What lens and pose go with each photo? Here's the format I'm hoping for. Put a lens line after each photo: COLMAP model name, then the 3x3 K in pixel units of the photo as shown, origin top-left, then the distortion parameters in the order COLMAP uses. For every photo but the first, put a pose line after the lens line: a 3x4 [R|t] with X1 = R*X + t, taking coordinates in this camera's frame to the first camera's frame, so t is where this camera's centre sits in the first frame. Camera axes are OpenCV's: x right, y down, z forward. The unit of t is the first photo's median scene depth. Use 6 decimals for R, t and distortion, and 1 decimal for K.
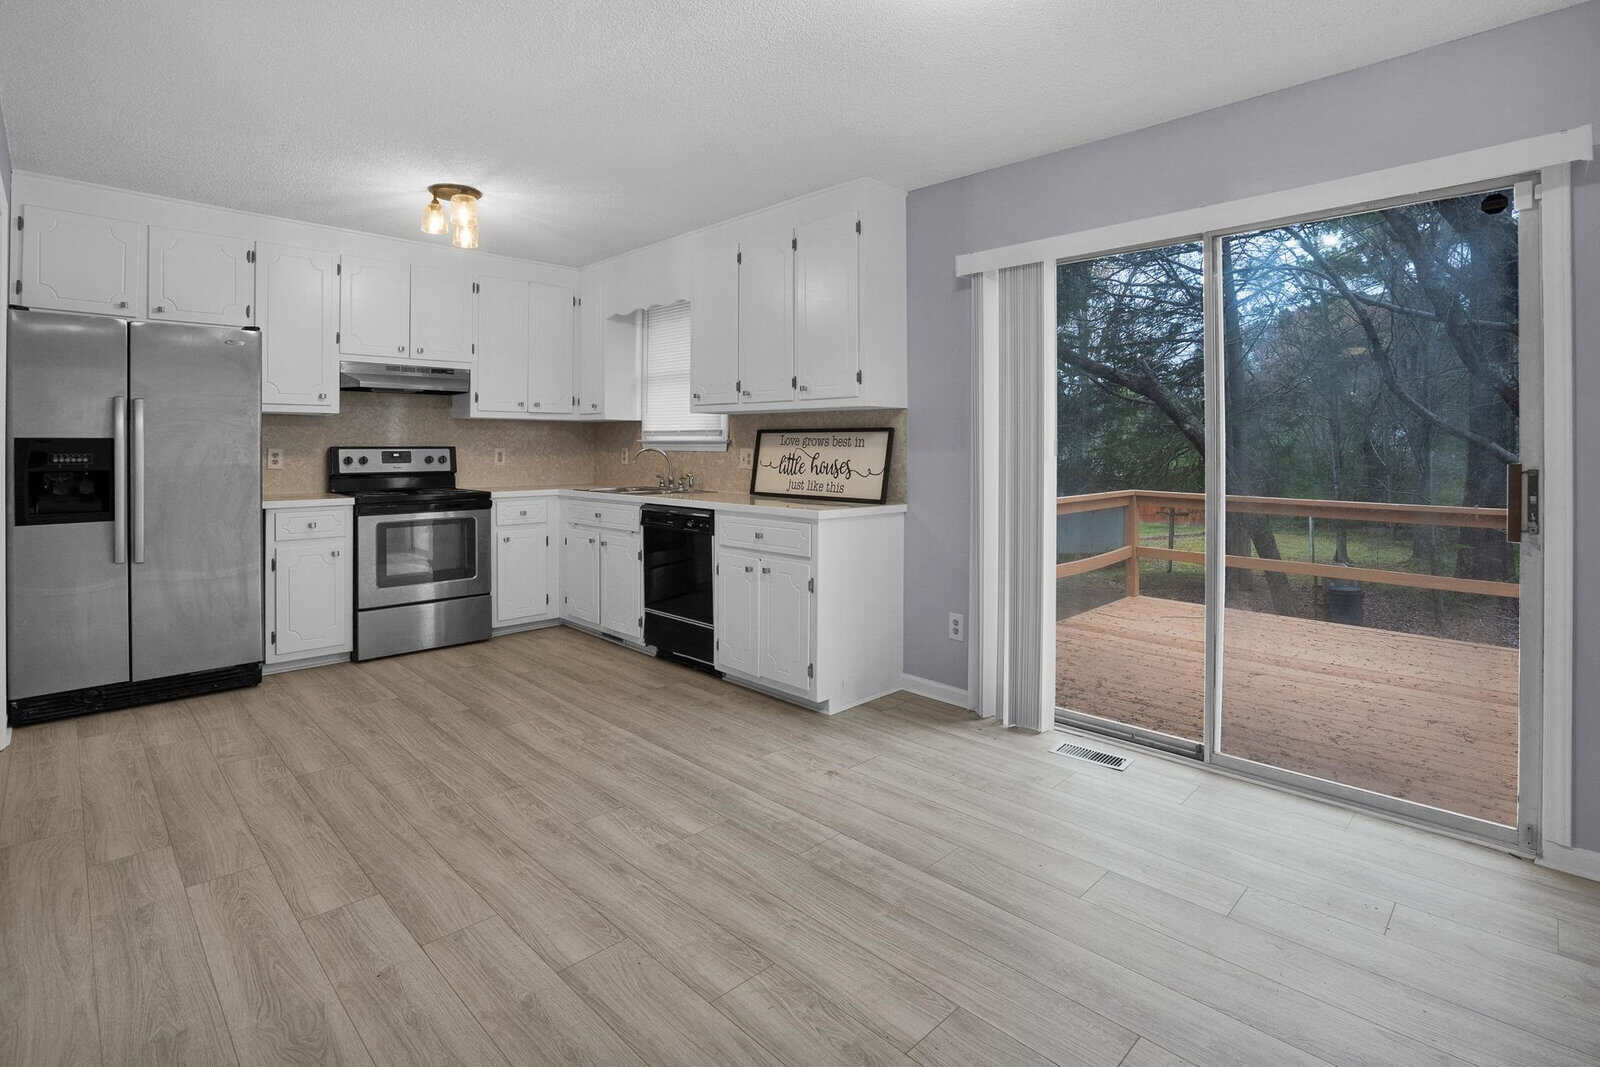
lens RADIAL K [[760.3, 0, 781.1], [0, 760.3, 467.2], [0, 0, 1]] dist [-0.058382, 0.021535]
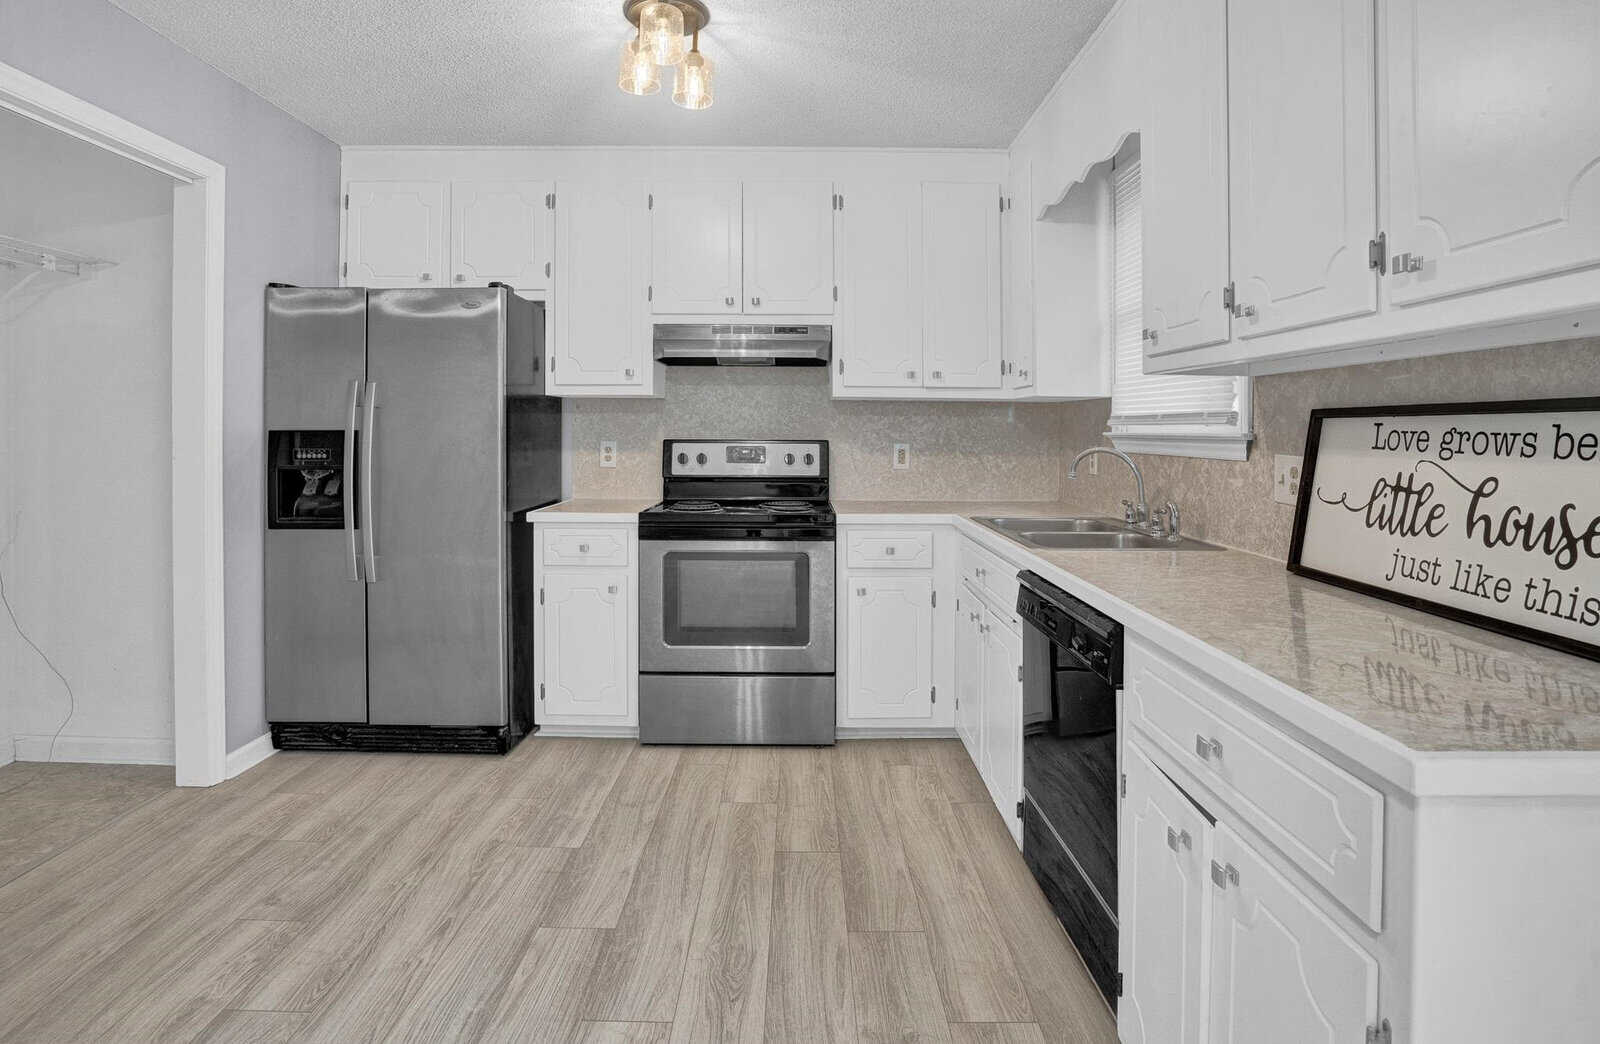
lens RADIAL K [[806.3, 0, 806.5], [0, 806.3, 421.6], [0, 0, 1]] dist [-0.019619, 0.001066]
pose [[0.736931, -0.005633, -0.675945, 0.056005], [-0.022596, 0.999201, -0.032962, -0.022544], [0.675590, 0.039564, 0.736215, 0.504676]]
